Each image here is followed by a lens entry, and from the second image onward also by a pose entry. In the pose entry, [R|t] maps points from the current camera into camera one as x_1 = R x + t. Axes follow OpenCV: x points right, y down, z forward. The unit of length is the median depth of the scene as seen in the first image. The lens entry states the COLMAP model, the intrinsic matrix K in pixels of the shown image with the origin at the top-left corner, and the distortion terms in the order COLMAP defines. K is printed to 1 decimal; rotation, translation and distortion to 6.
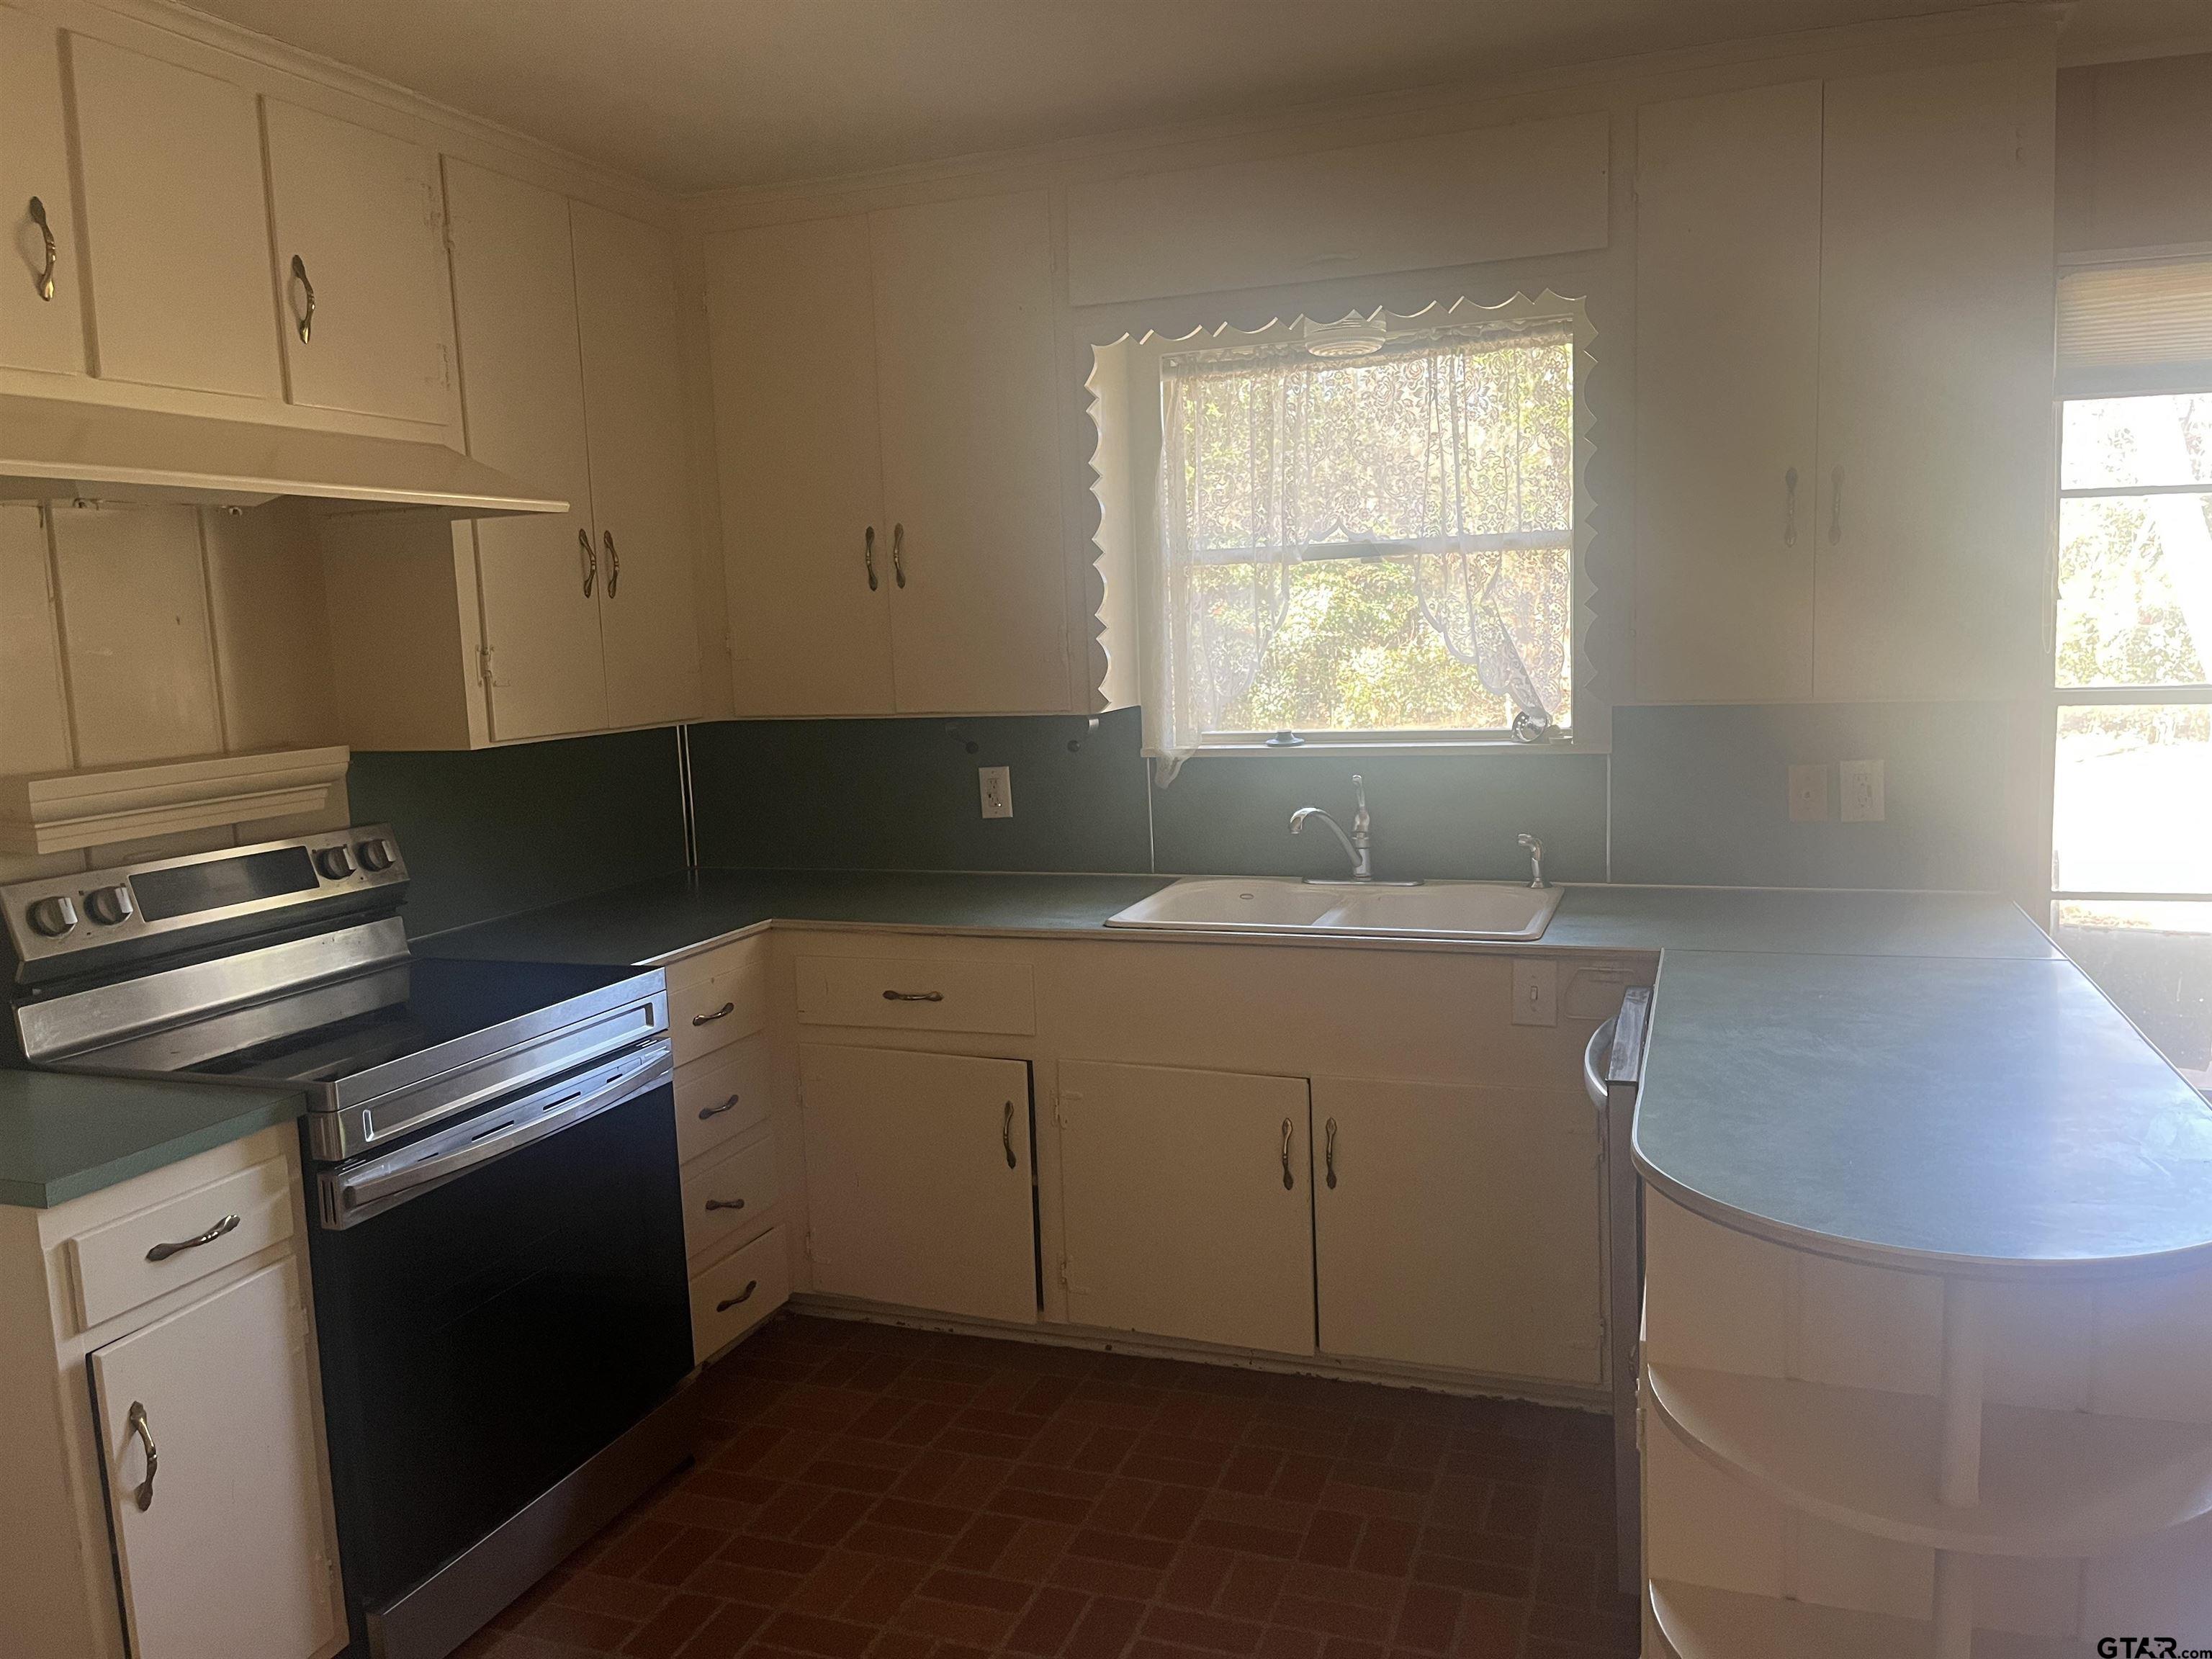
lens RADIAL K [[1672.4, 0, 1107.4], [0, 1672.4, 827.6], [0, 0, 1]] dist [0.059398, -0.081949]
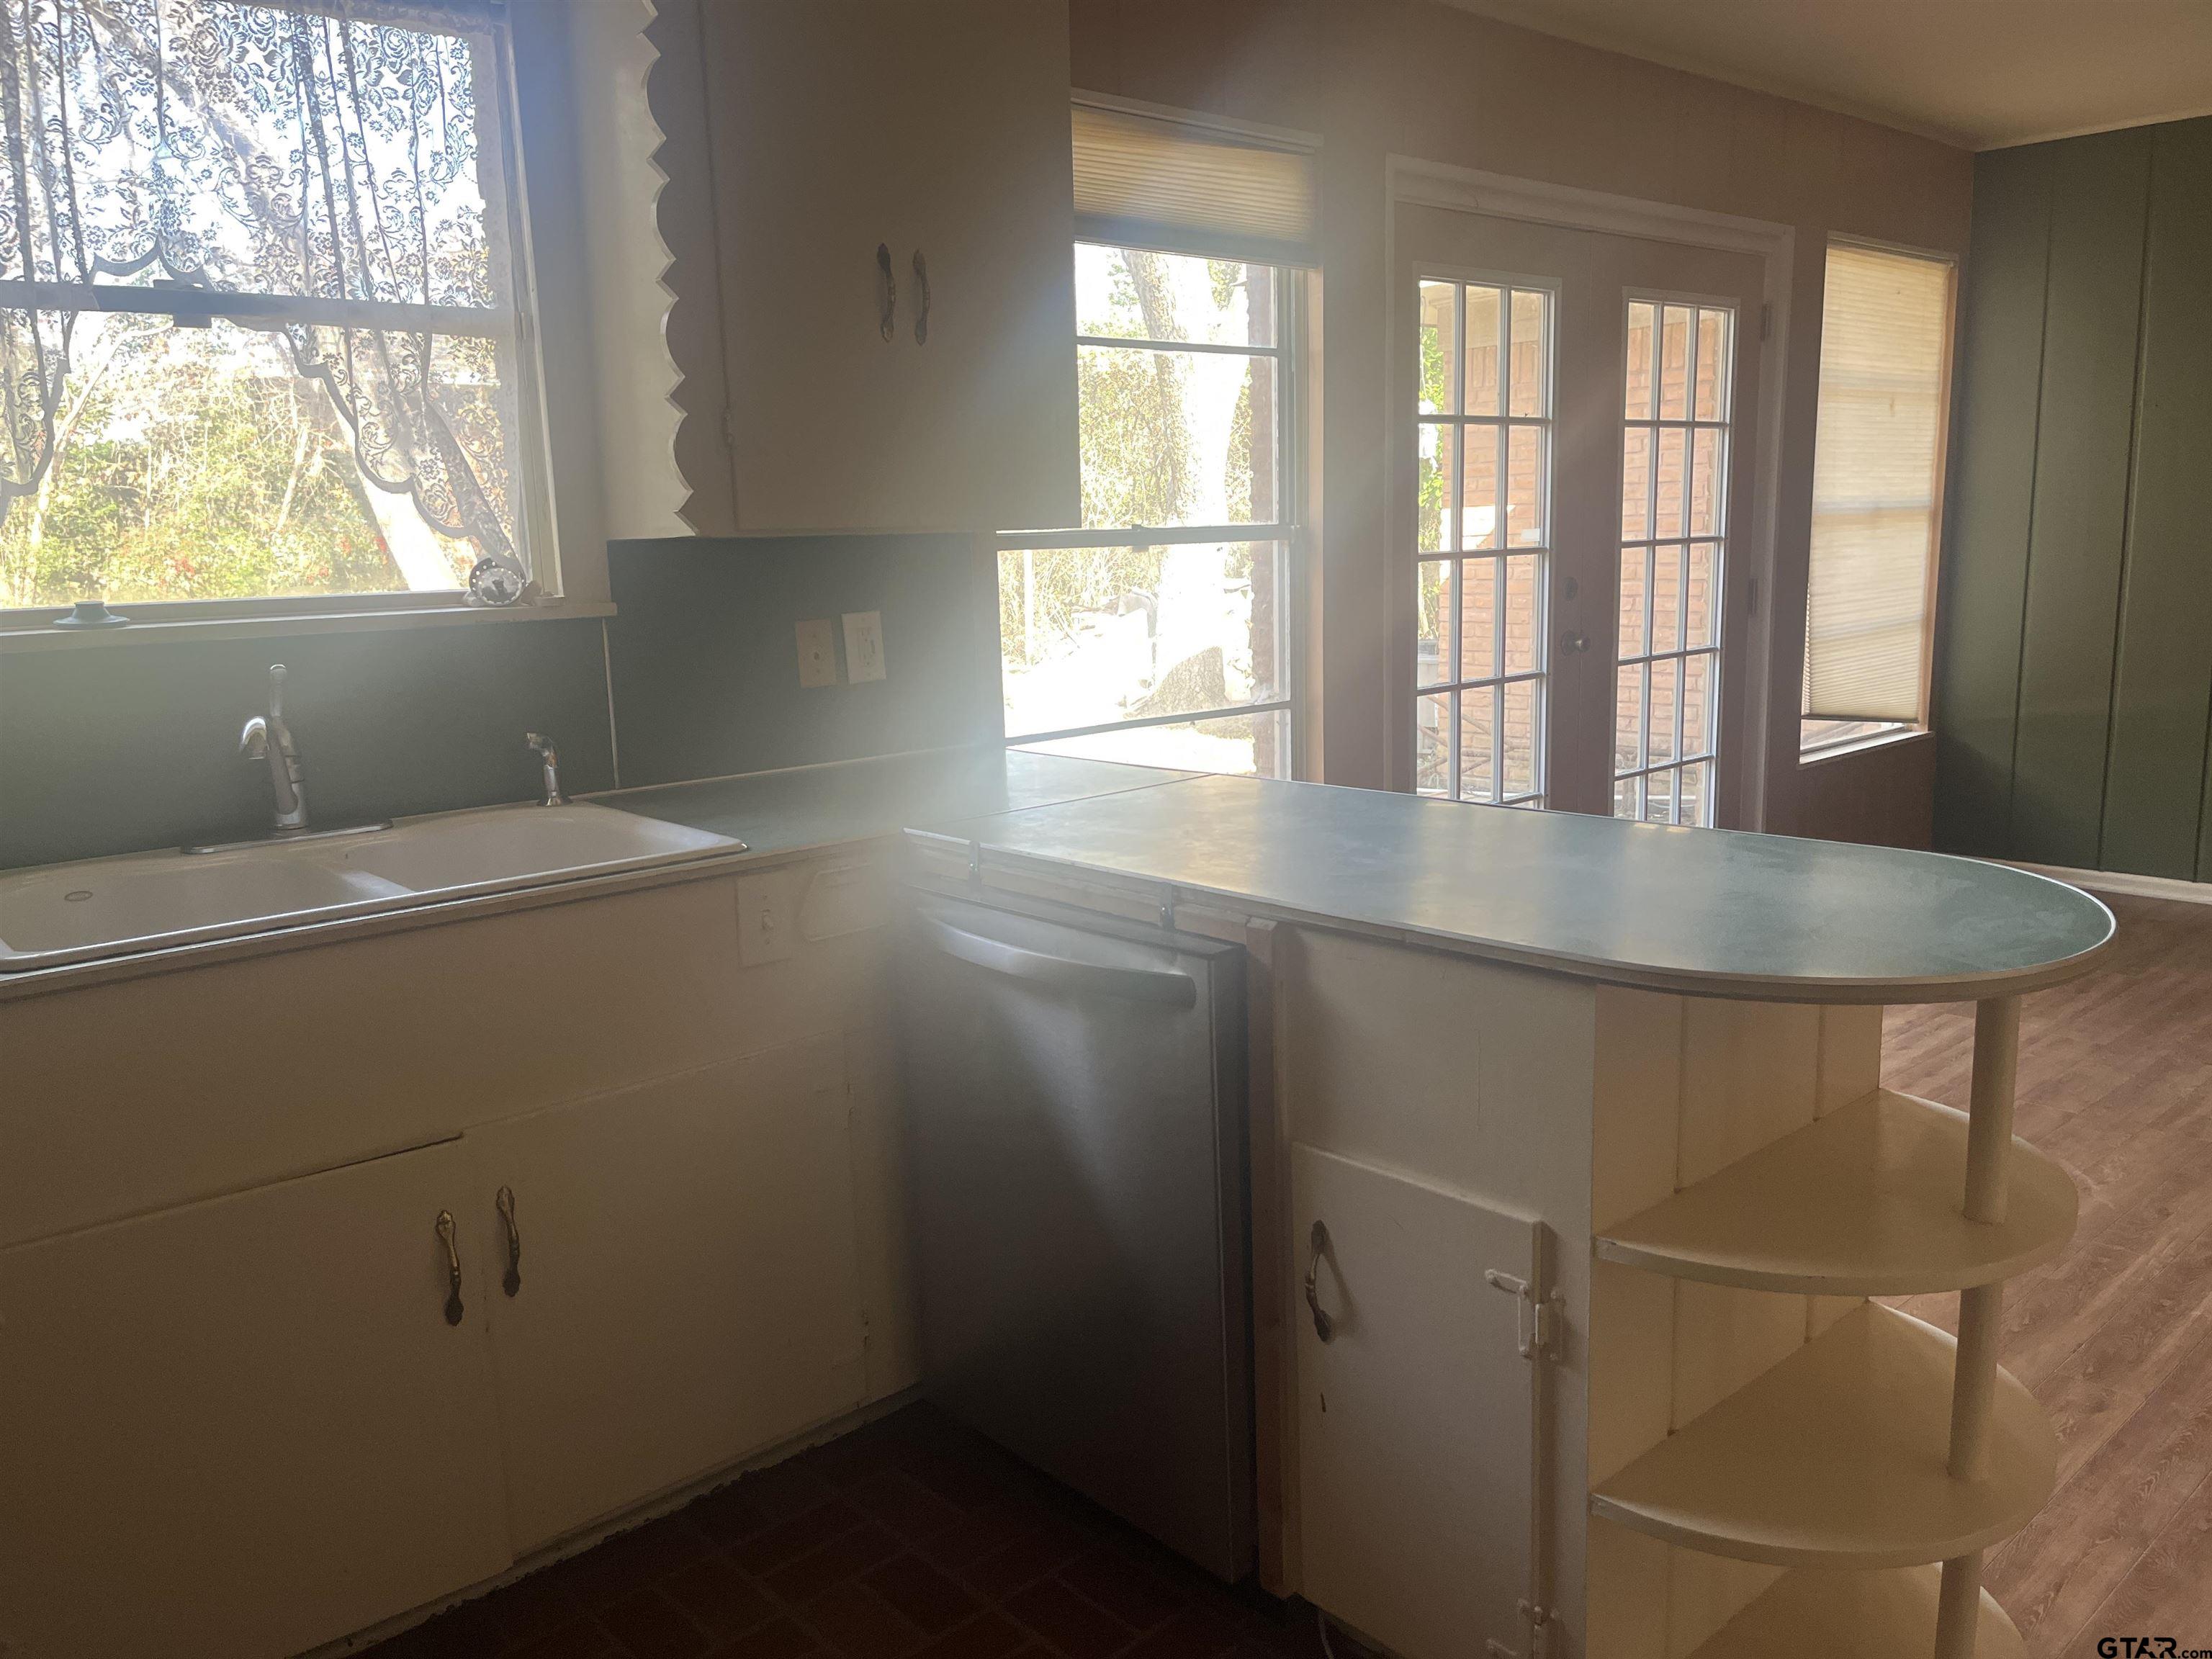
lens RADIAL K [[1672.4, 0, 1112.7], [0, 1672.4, 823.7], [0, 0, 1]] dist [0.059398, -0.081949]
pose [[0.461242, -0.132388, 0.877342, -0.263333], [0.122198, 0.988862, 0.084973, 0.011389], [-0.878819, 0.068016, 0.472283, 0.435882]]
